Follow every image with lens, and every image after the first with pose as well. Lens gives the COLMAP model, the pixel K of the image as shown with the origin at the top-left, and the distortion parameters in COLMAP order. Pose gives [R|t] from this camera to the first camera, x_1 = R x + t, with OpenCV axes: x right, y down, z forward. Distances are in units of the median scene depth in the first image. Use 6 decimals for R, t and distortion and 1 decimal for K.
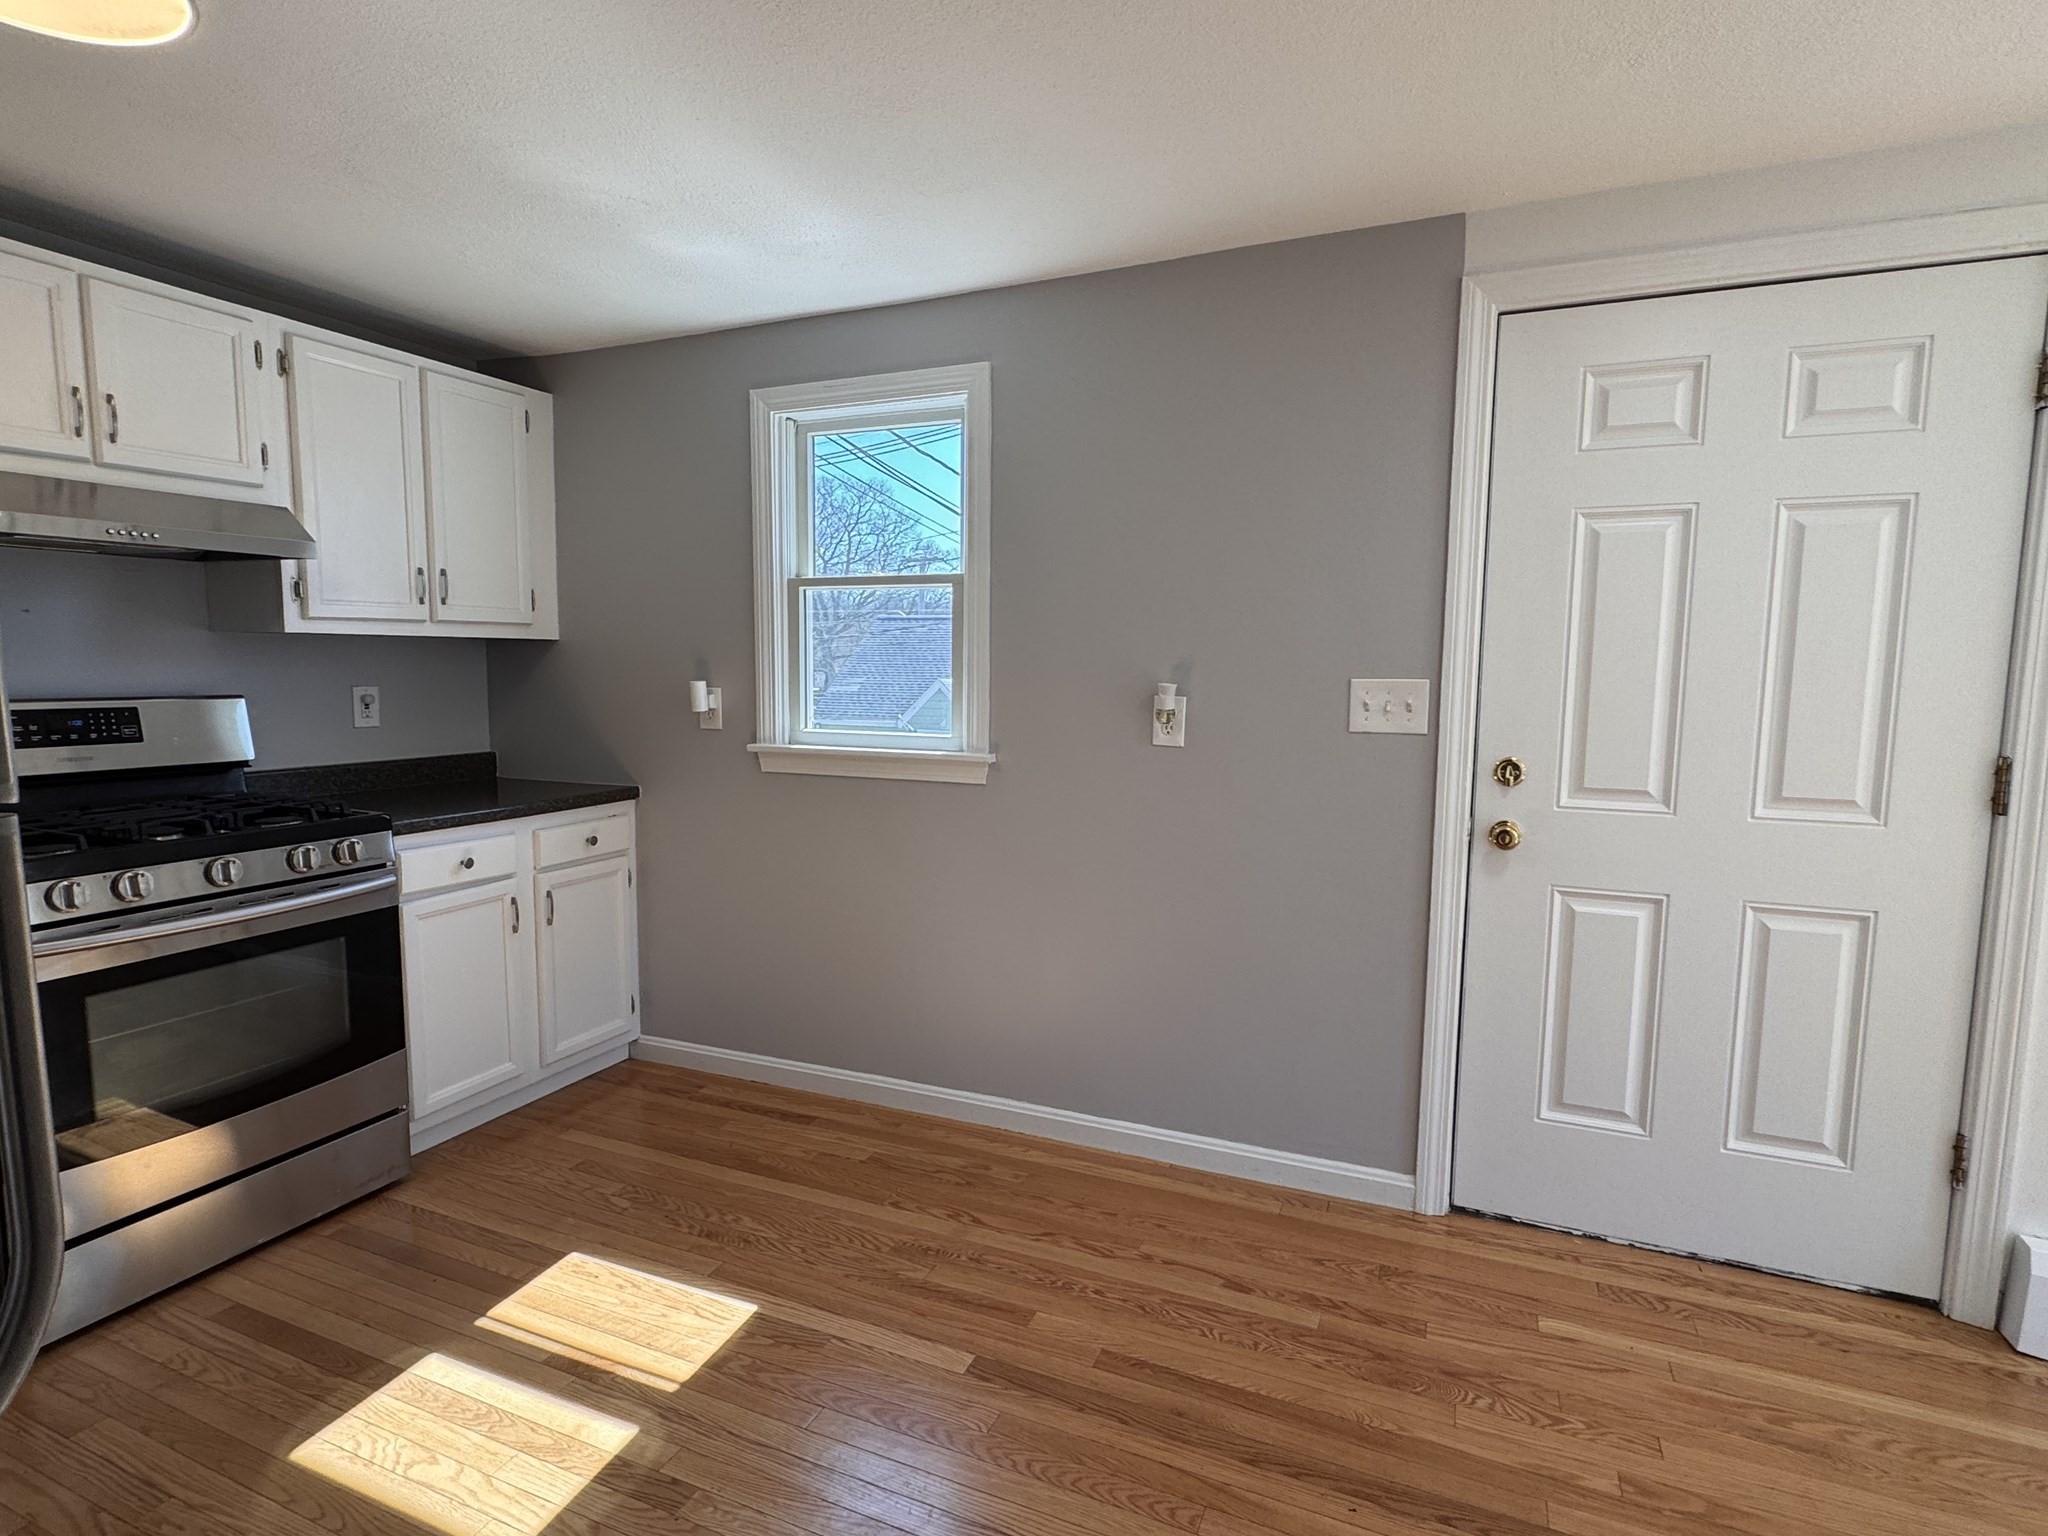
lens RADIAL K [[1046.8, 0, 1014.6], [0, 1046.8, 770.9], [0, 0, 1]] dist [-0.003242, -0.000214]
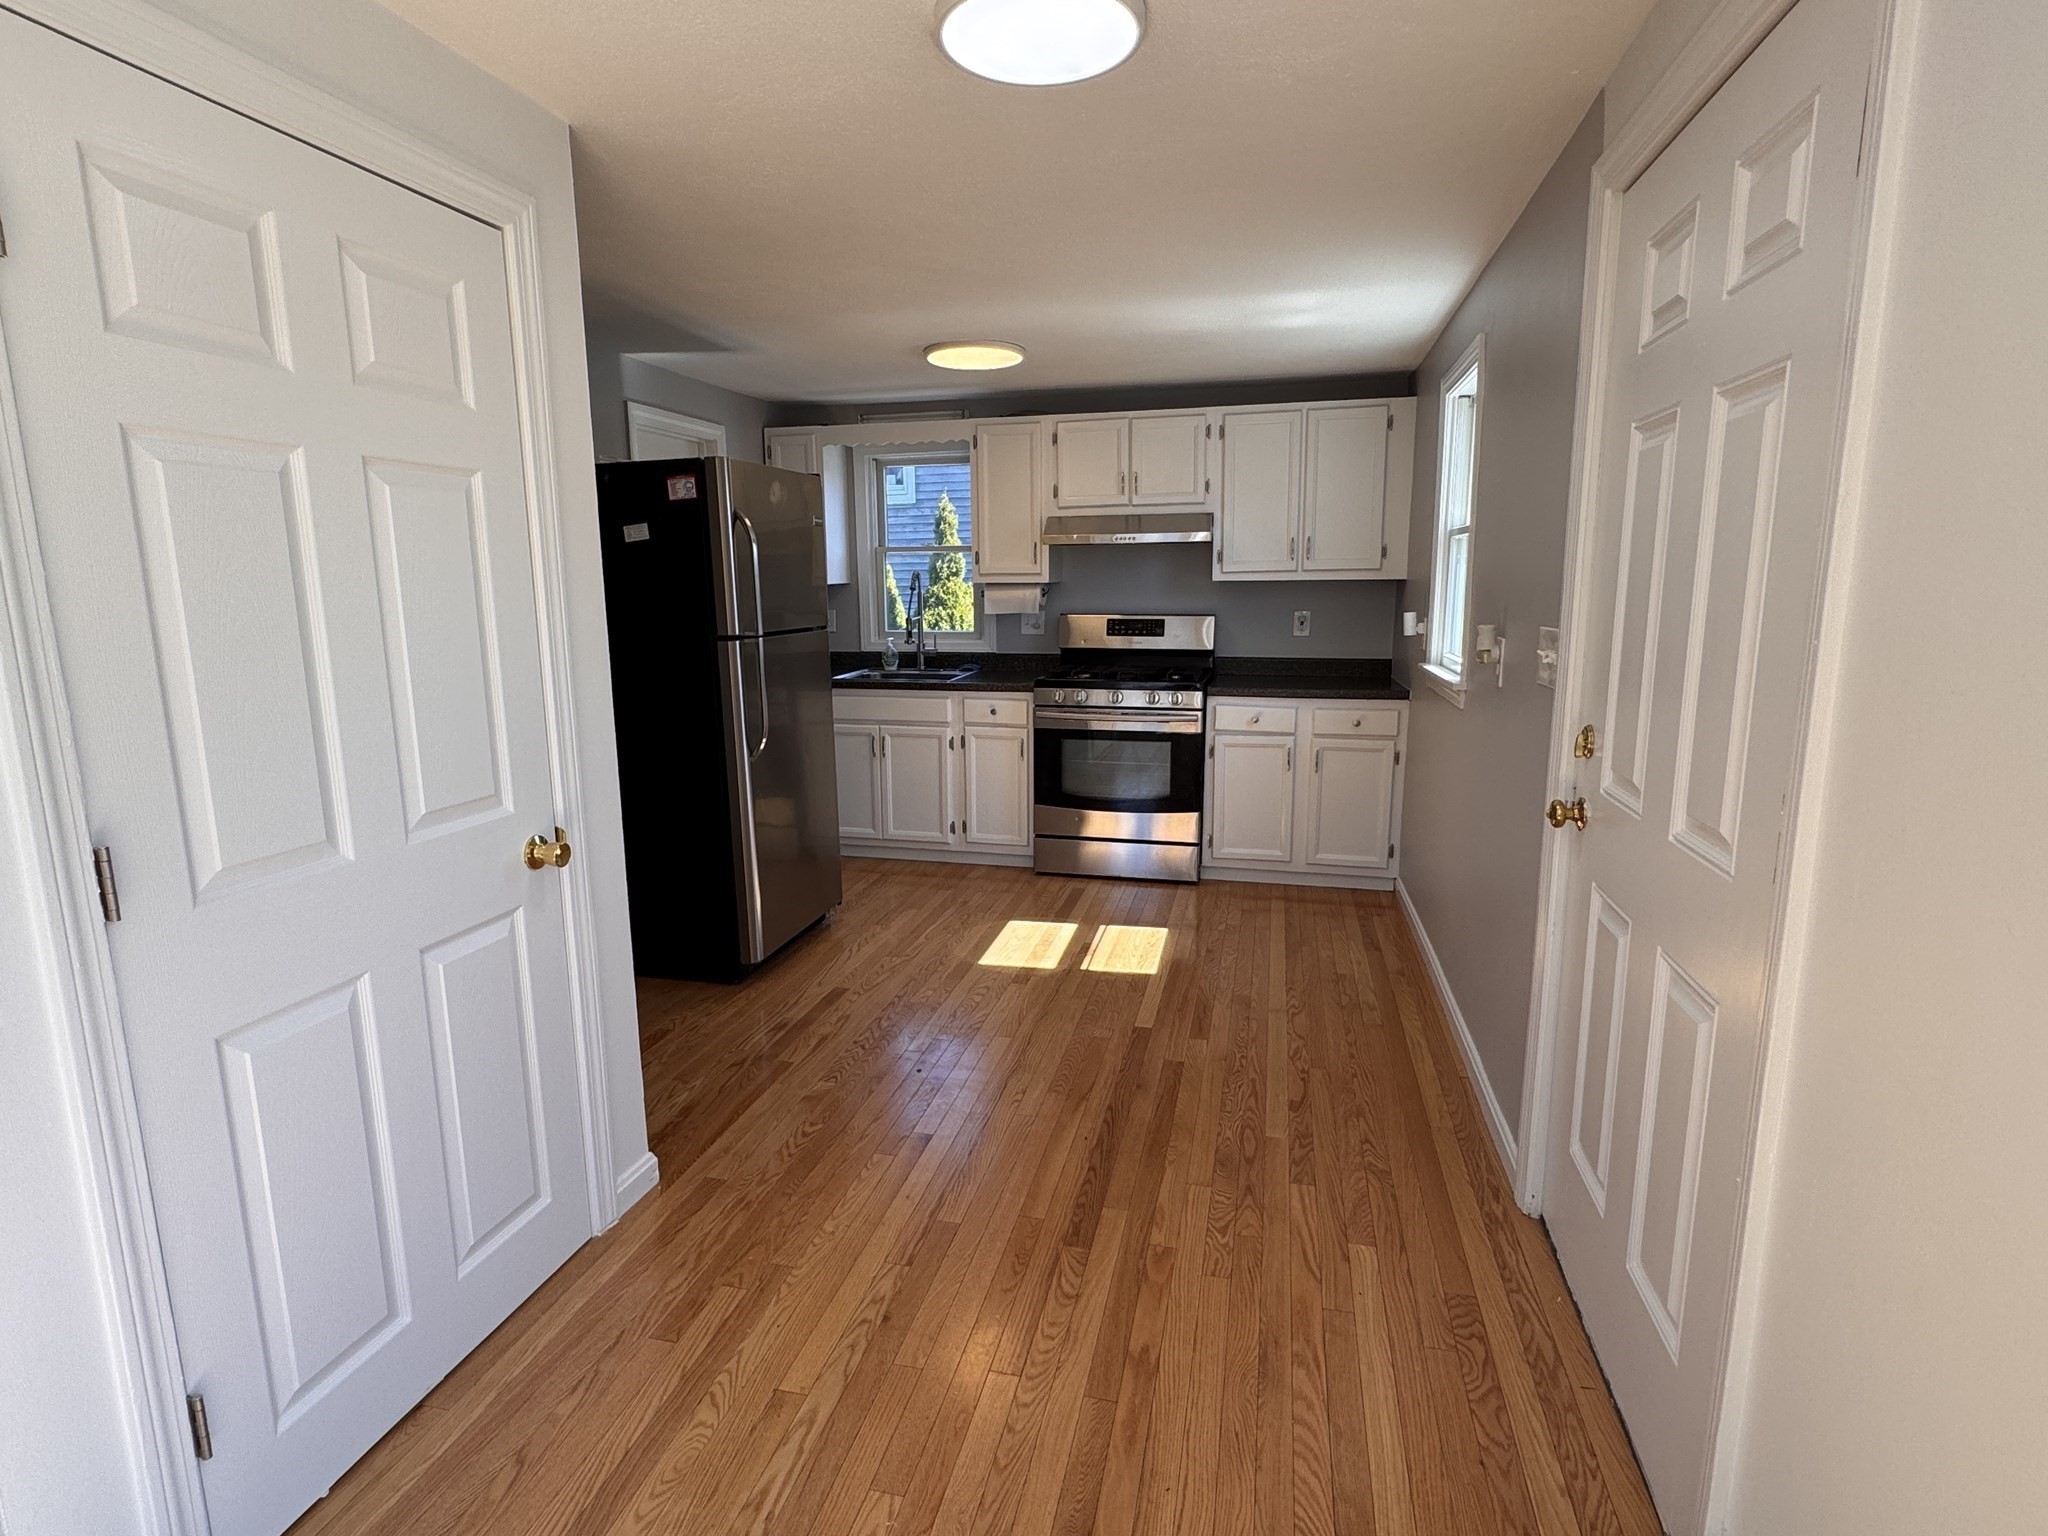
lens RADIAL K [[1046.8, 0, 1014.6], [0, 1046.8, 770.9], [0, 0, 1]] dist [-0.003242, -0.000214]
pose [[0.167486, 0.168691, -0.971335, 1.199769], [-0.091164, 0.983681, 0.155116, -0.062859], [0.981650, 0.062571, 0.180131, 0.378957]]
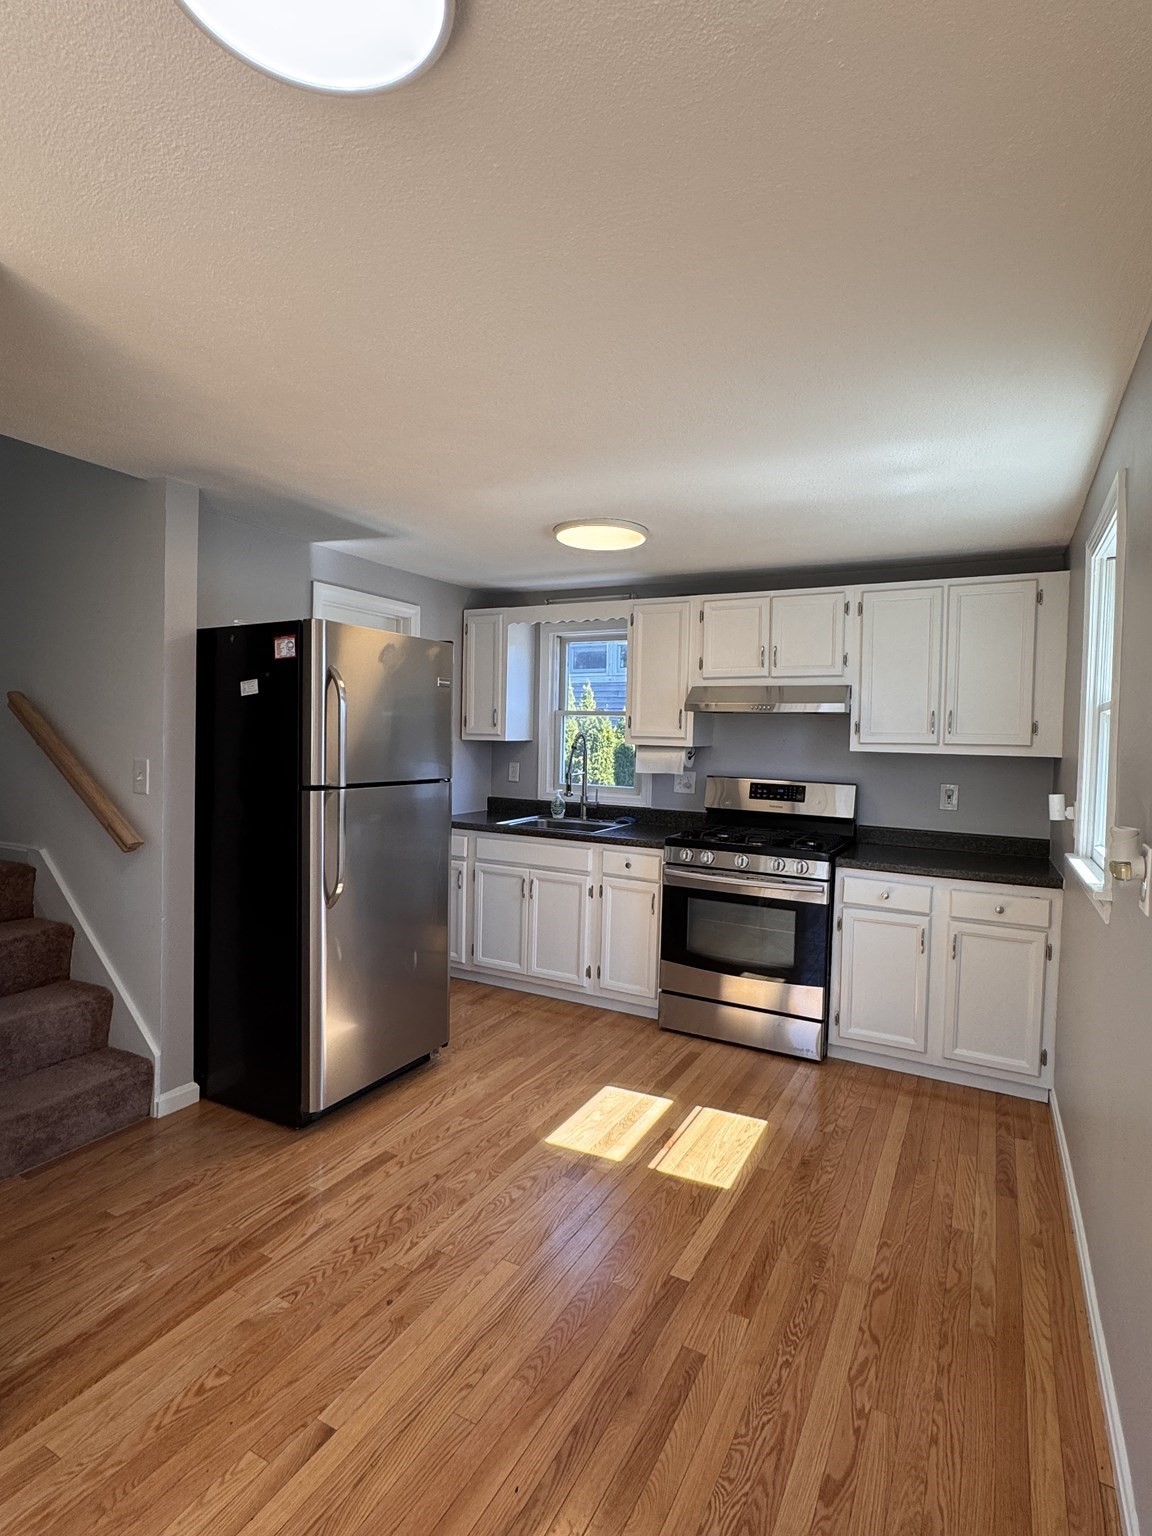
lens RADIAL K [[785.1, 0, 581.8], [0, 785.1, 761.6], [0, 0, 1]] dist [-0.003242, -0.000214]
pose [[-0.074653, 0.021296, -0.996982, 0.802825], [-0.129573, 0.991089, 0.030872, -0.104673], [0.988756, 0.131486, -0.071229, 0.691157]]
